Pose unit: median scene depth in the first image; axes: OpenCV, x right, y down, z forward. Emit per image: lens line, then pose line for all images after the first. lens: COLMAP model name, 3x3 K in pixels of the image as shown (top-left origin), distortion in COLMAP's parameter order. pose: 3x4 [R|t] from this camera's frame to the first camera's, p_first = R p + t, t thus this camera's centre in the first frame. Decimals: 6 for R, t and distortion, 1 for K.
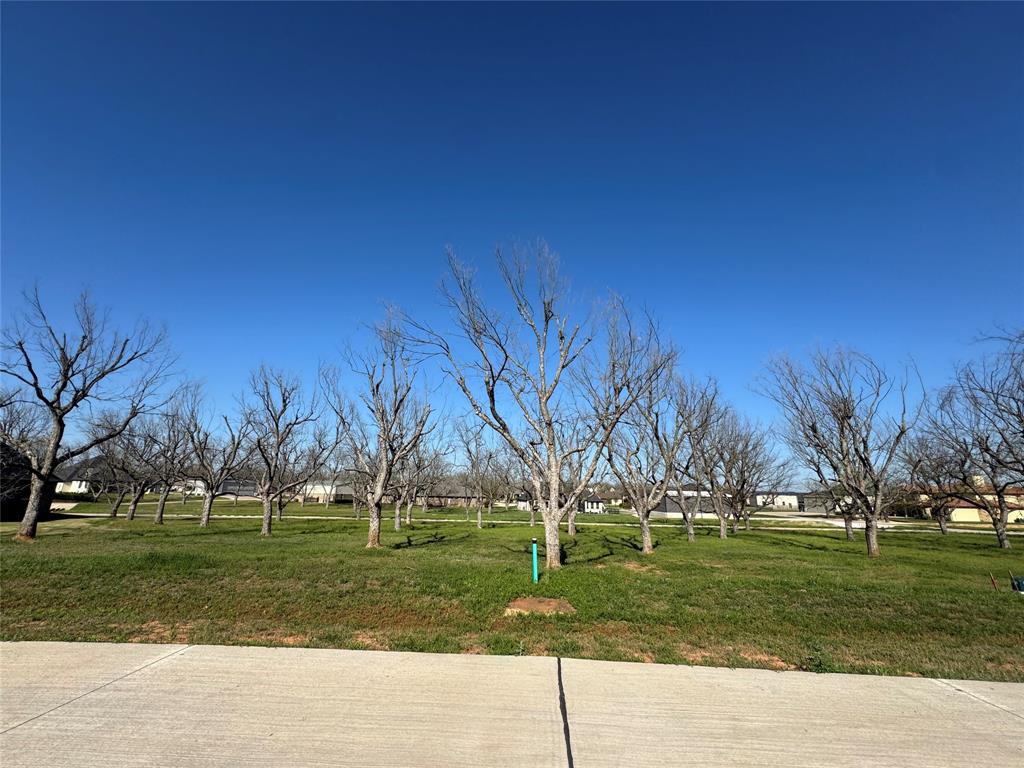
lens RADIAL K [[420.6, 0, 510.4], [0, 420.6, 386.4], [0, 0, 1]] dist [-0.004539, 0.001092]
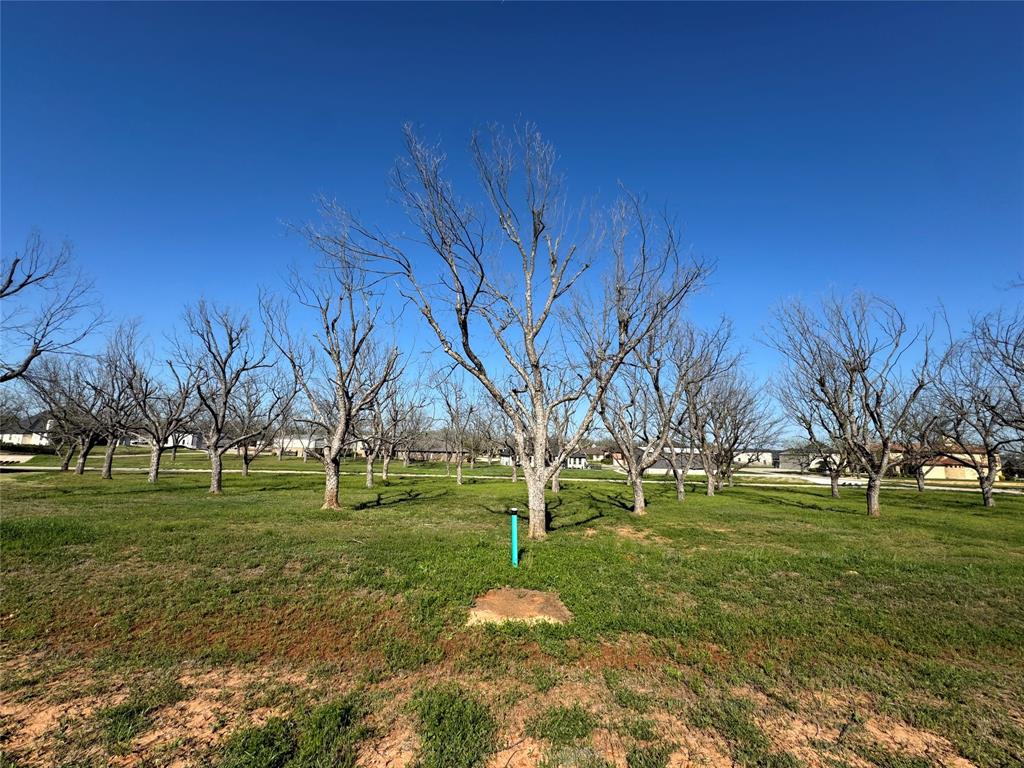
lens RADIAL K [[420.6, 0, 511.6], [0, 420.6, 392.6], [0, 0, 1]] dist [-0.004539, 0.001092]
pose [[0.999133, 0.012421, 0.039726, 0.008021], [-0.016962, 0.993096, 0.116072, 0.028312], [-0.038010, -0.116645, 0.992446, 0.113438]]
